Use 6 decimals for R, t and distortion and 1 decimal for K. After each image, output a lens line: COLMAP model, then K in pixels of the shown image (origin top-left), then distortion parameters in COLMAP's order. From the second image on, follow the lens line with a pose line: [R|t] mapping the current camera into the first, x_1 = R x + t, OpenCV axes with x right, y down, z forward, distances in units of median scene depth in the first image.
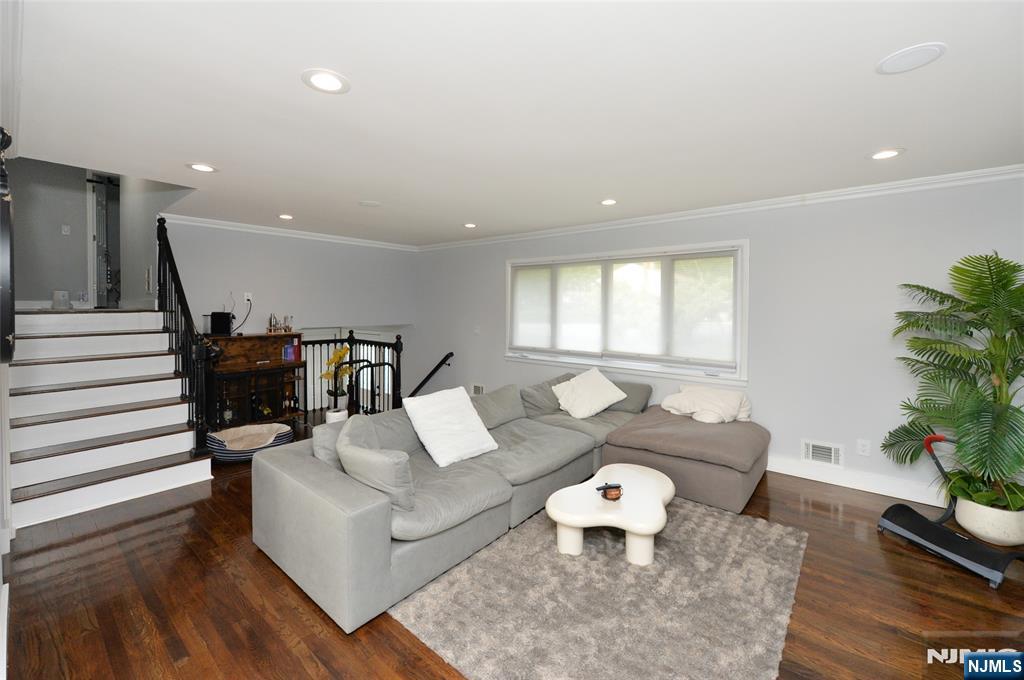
lens RADIAL K [[442.5, 0, 526.5], [0, 442.5, 311.7], [0, 0, 1]] dist [-0.005065, -0.000721]
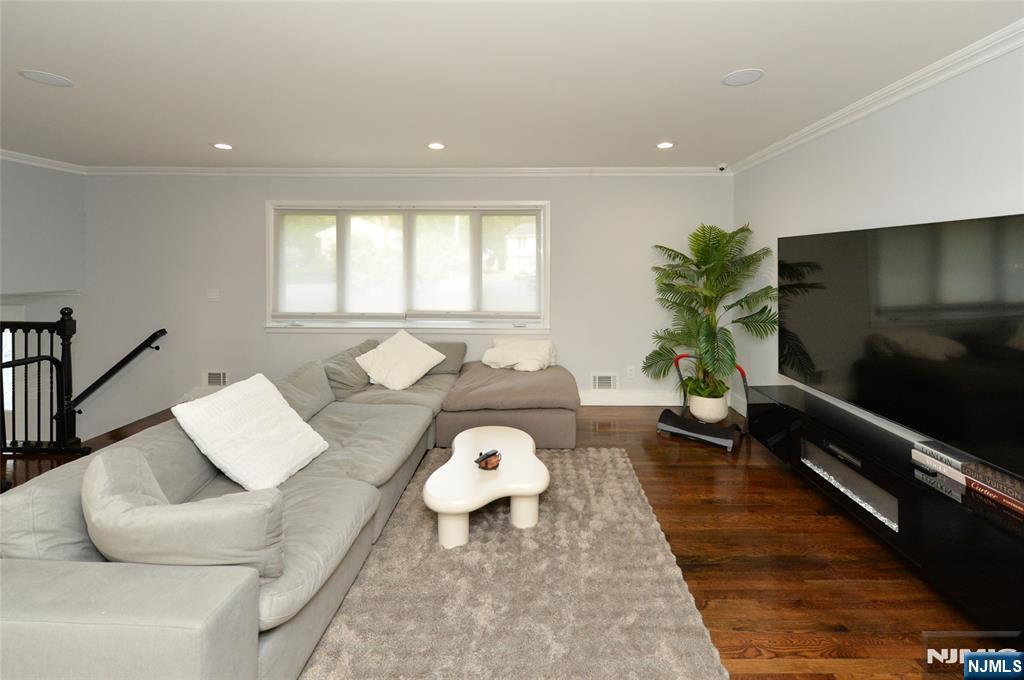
lens RADIAL K [[442.5, 0, 542.0], [0, 442.5, 268.4], [0, 0, 1]] dist [-0.005065, -0.000721]
pose [[0.768071, -0.006795, 0.640329, -0.224373], [0.008092, 0.999967, 0.000906, 0.004377], [-0.640314, 0.004485, 0.768100, 0.157876]]
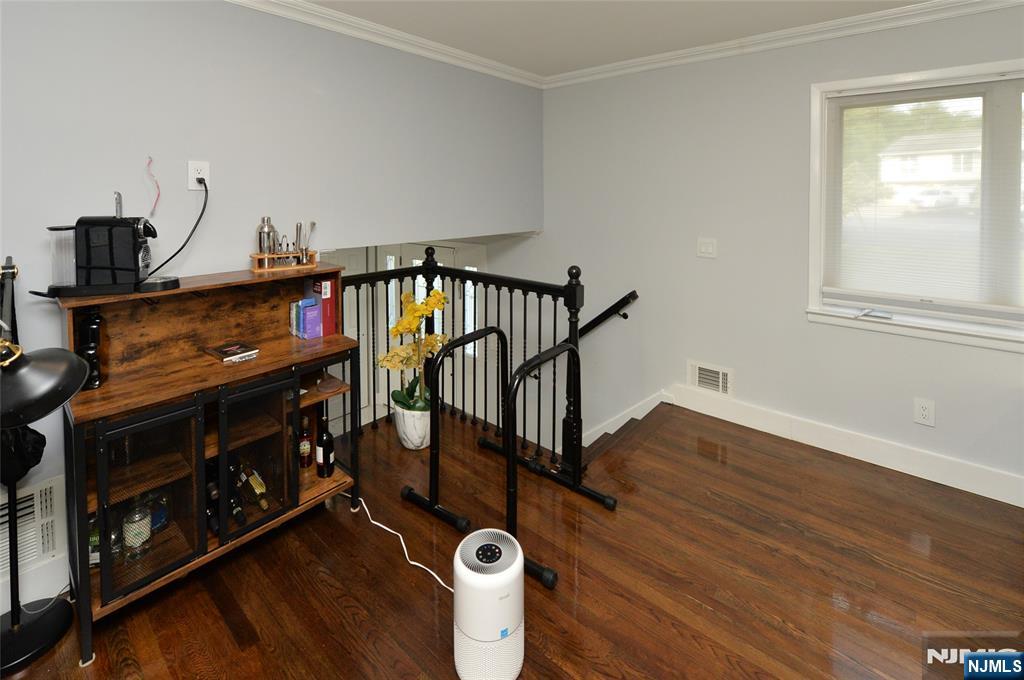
lens RADIAL K [[442.5, 0, 495.6], [0, 442.5, 204.8], [0, 0, 1]] dist [-0.005065, -0.000721]
pose [[0.999882, -0.005672, -0.014269, -0.457452], [0.005802, 0.999942, 0.009085, -0.010187], [0.014216, -0.009167, 0.999857, 0.767047]]
